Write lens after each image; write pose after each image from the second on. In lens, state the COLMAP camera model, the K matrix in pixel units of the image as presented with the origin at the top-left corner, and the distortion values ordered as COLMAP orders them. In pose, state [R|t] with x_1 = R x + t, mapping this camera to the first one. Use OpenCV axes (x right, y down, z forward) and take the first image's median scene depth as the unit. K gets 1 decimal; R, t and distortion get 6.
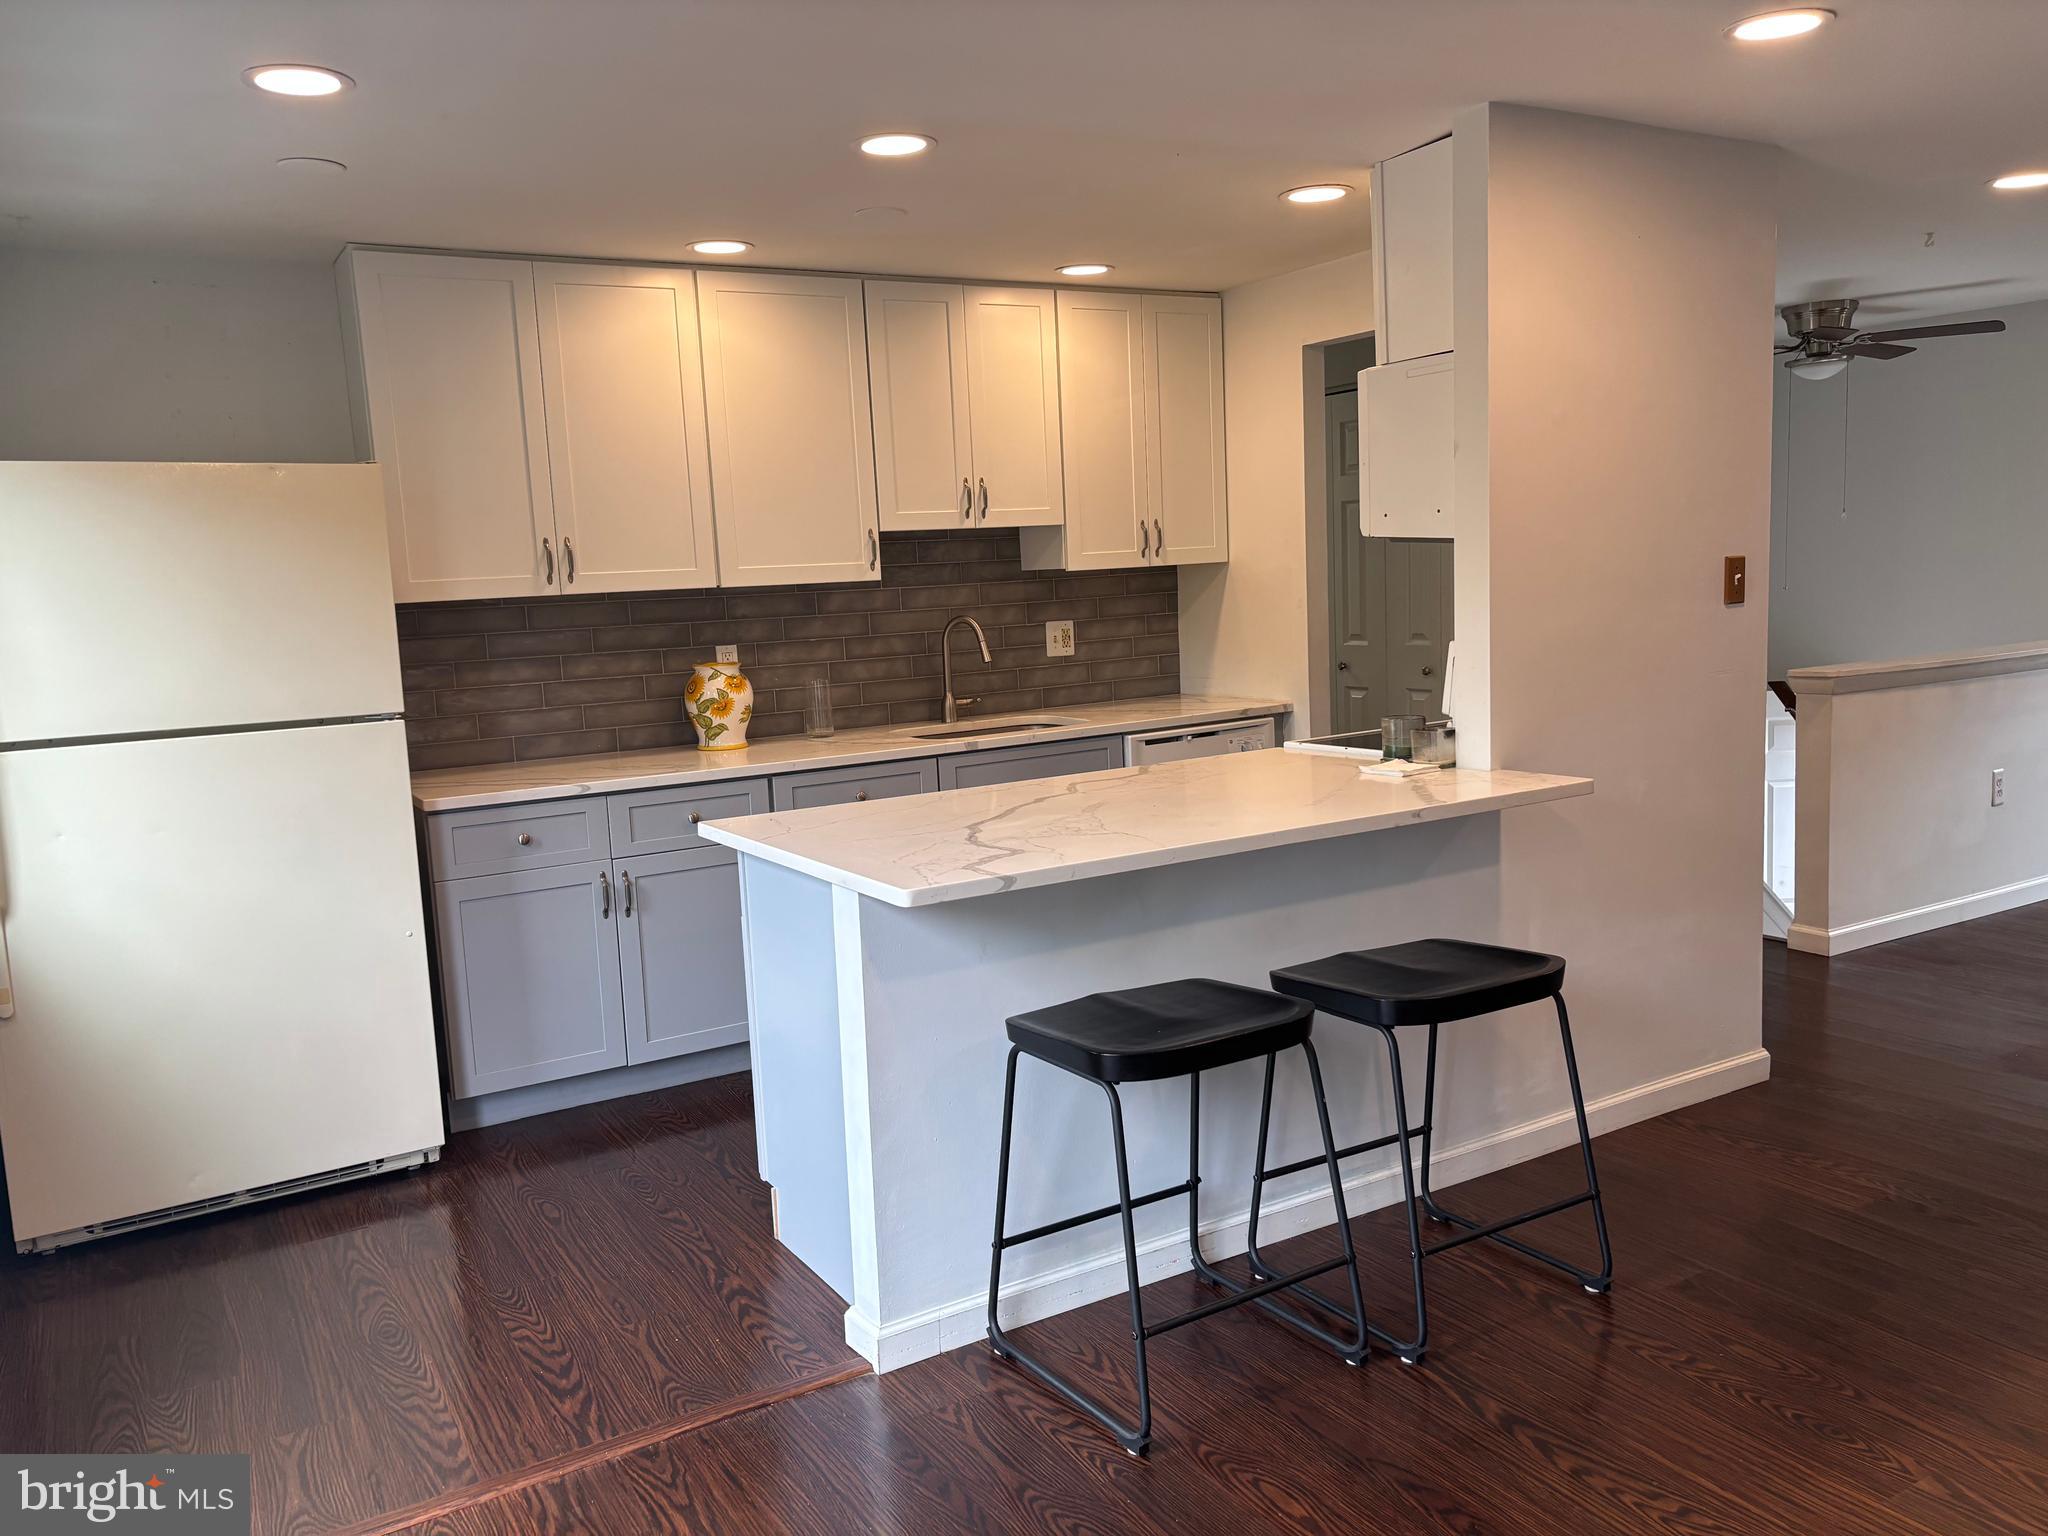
lens RADIAL K [[1541.8, 0, 1024.0], [0, 1541.8, 768.0], [0, 0, 1]] dist [0.110172, -0.090323]
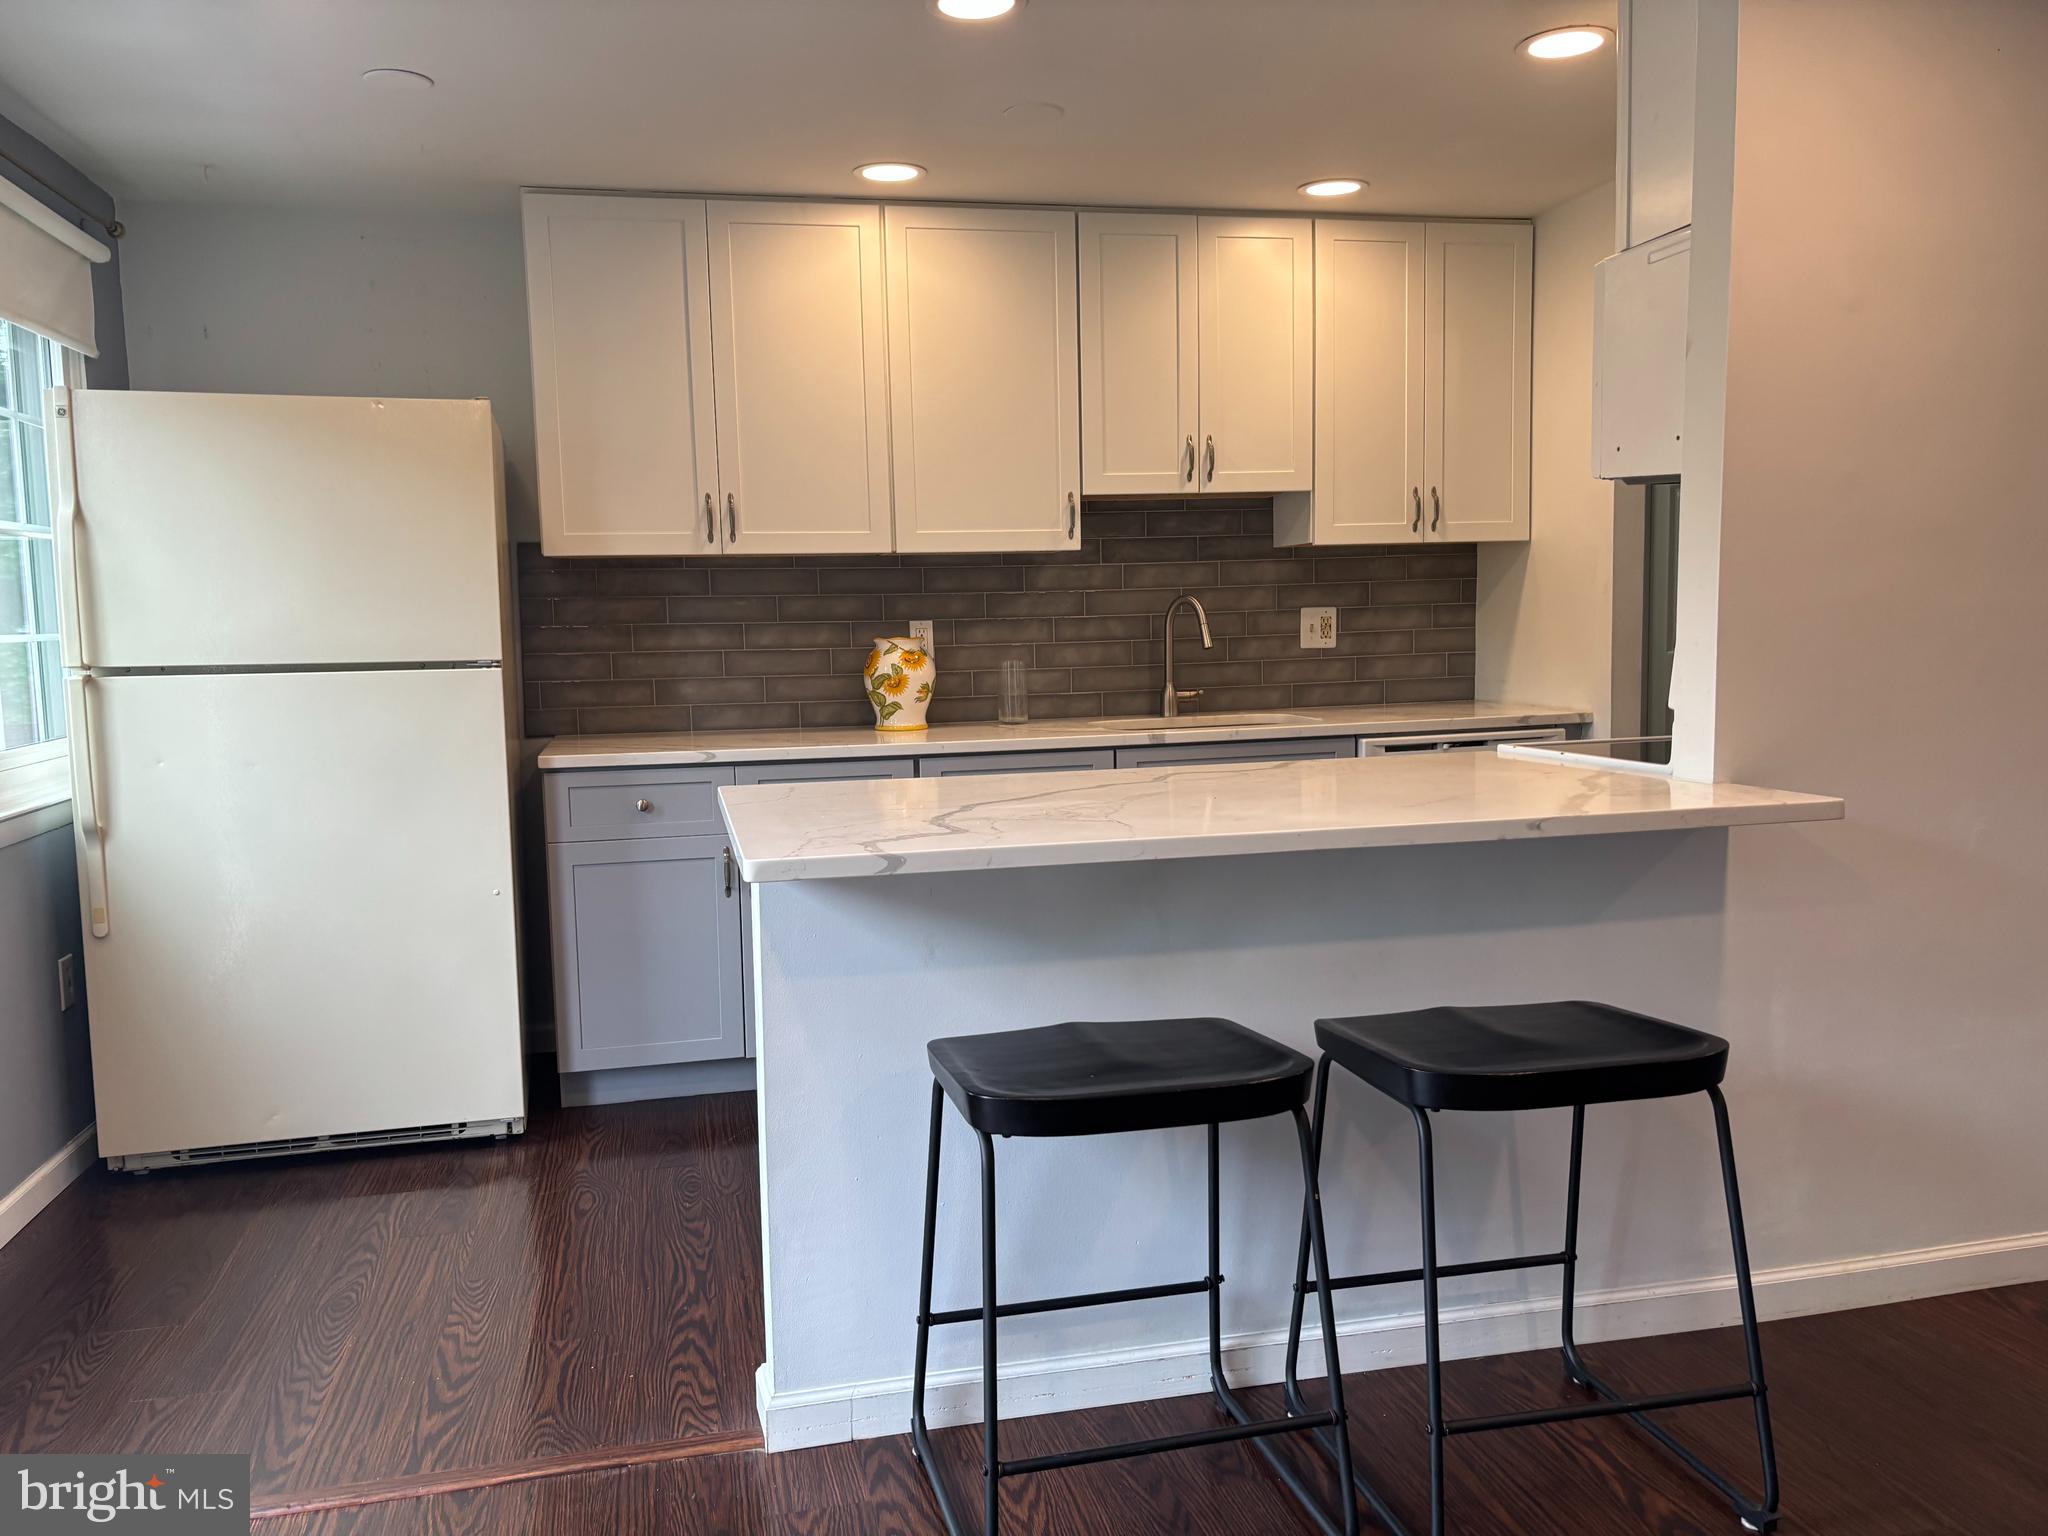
lens RADIAL K [[1559.3, 0, 997.6], [0, 1559.3, 779.5], [0, 0, 1]] dist [0.120798, -0.117963]
pose [[0.949895, 0.057799, -0.307178, 0.151432], [-0.061387, 0.998112, -0.002023, 0.015815], [0.306481, 0.020779, 0.951650, 0.135583]]
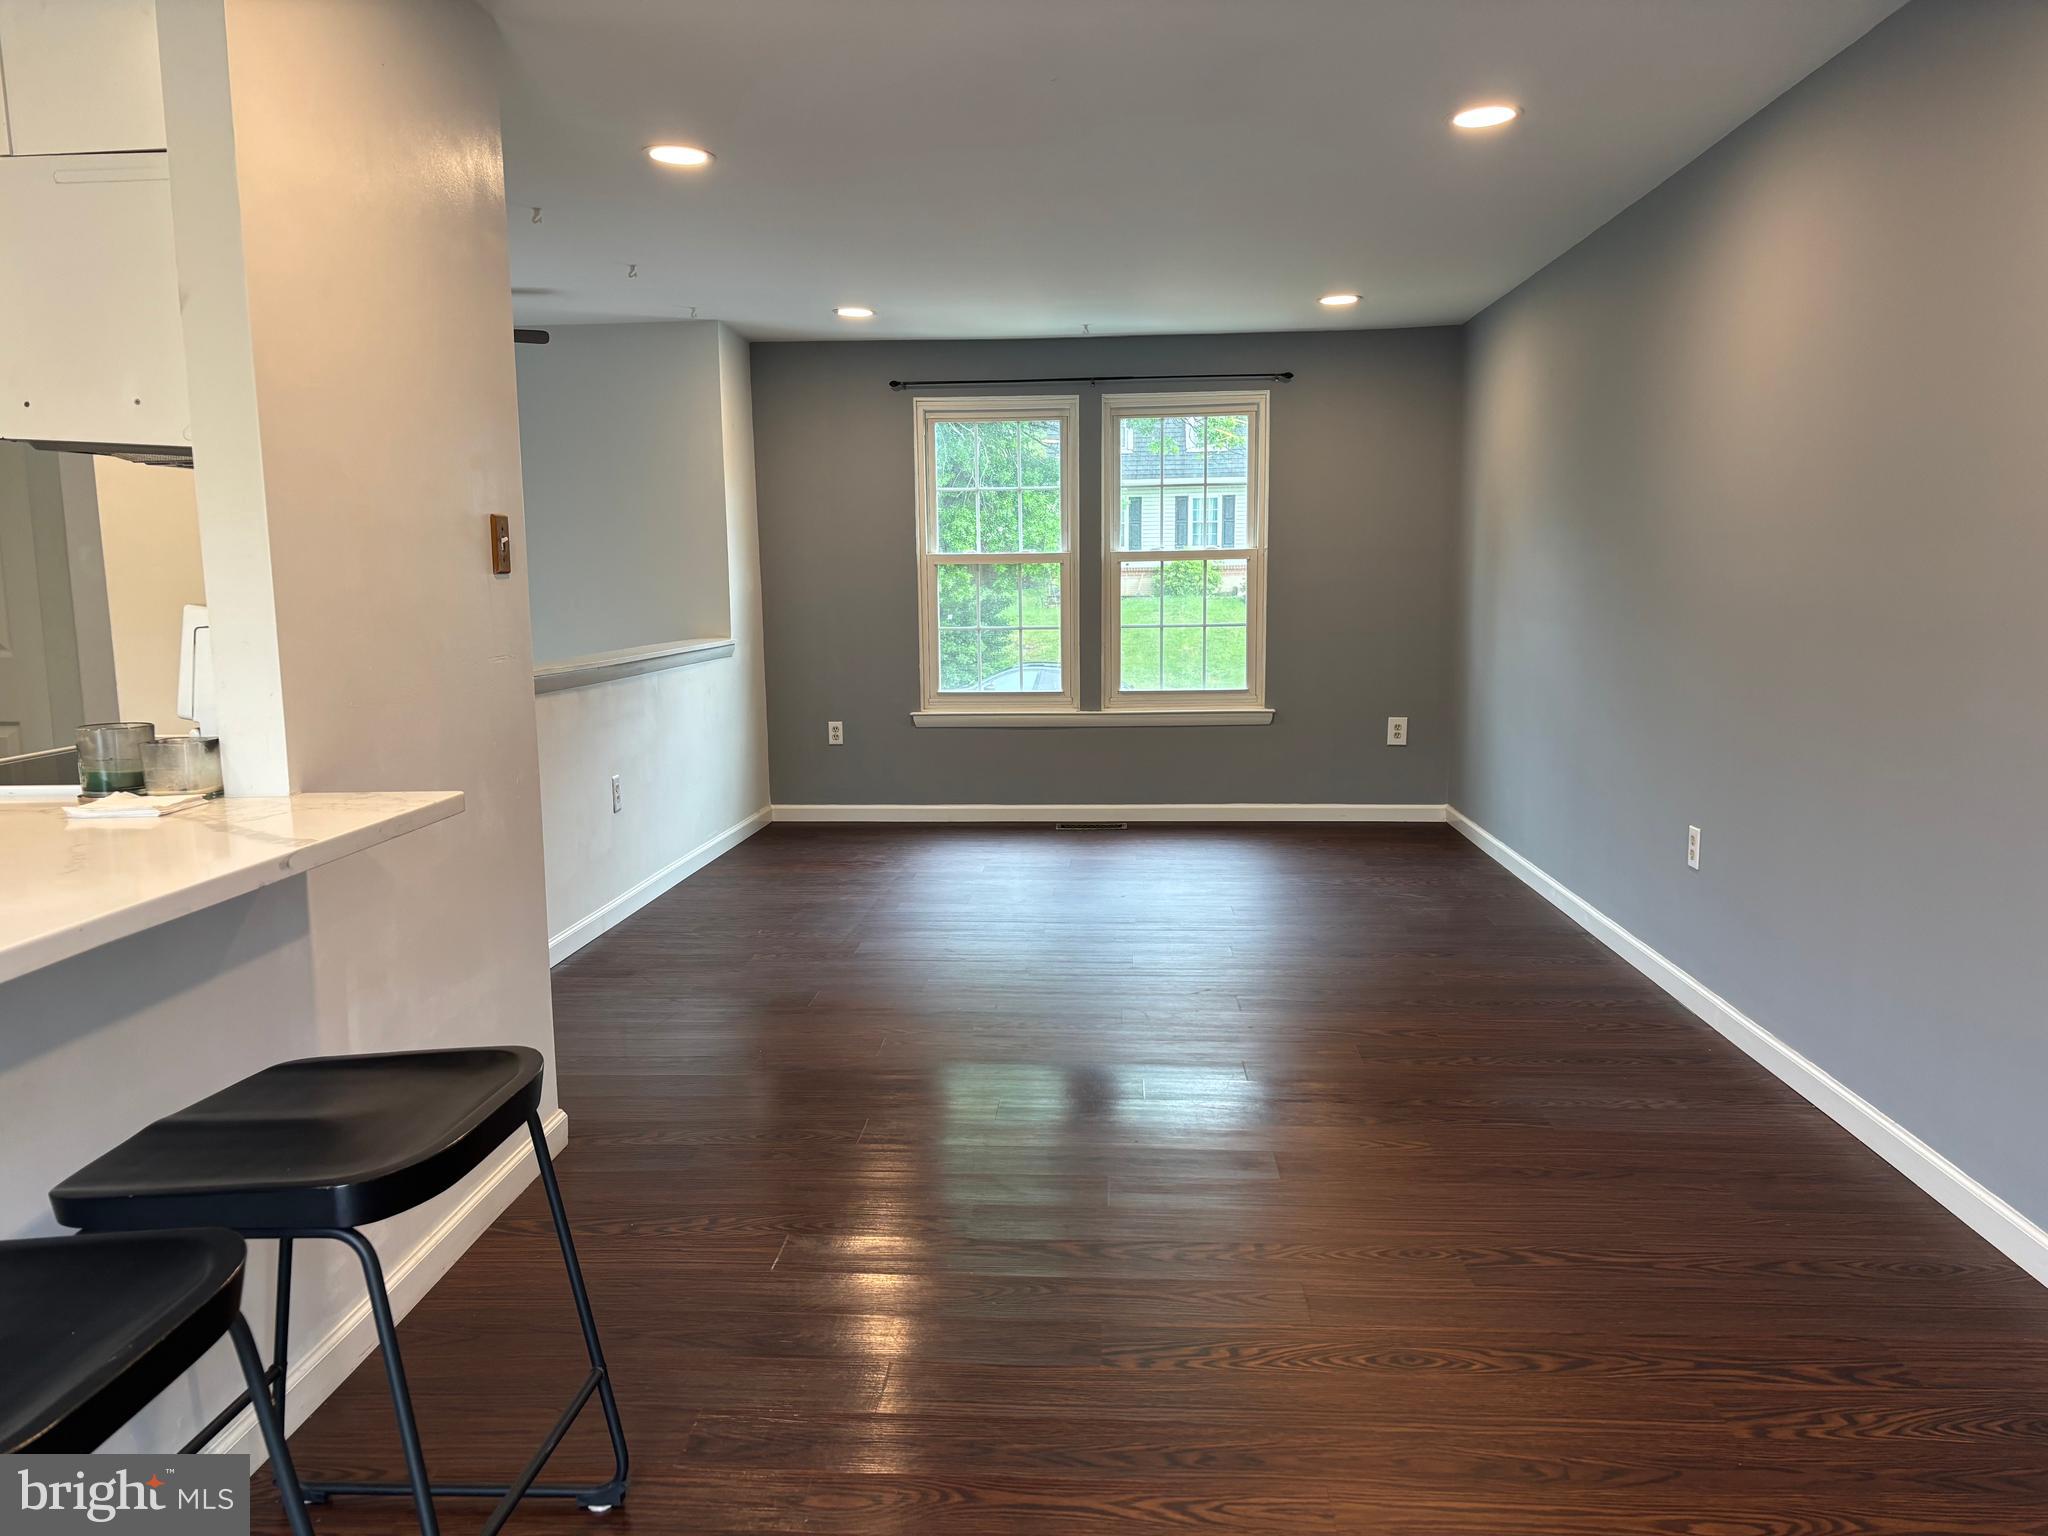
lens RADIAL K [[1548.3, 0, 1023.5], [0, 1548.3, 797.9], [0, 0, 1]] dist [-0.003175, -0.001182]
pose [[0.566660, -0.077263, 0.820321, -0.046209], [0.088092, 0.995568, 0.032917, 0.006191], [-0.819229, 0.053611, 0.570955, 0.267467]]
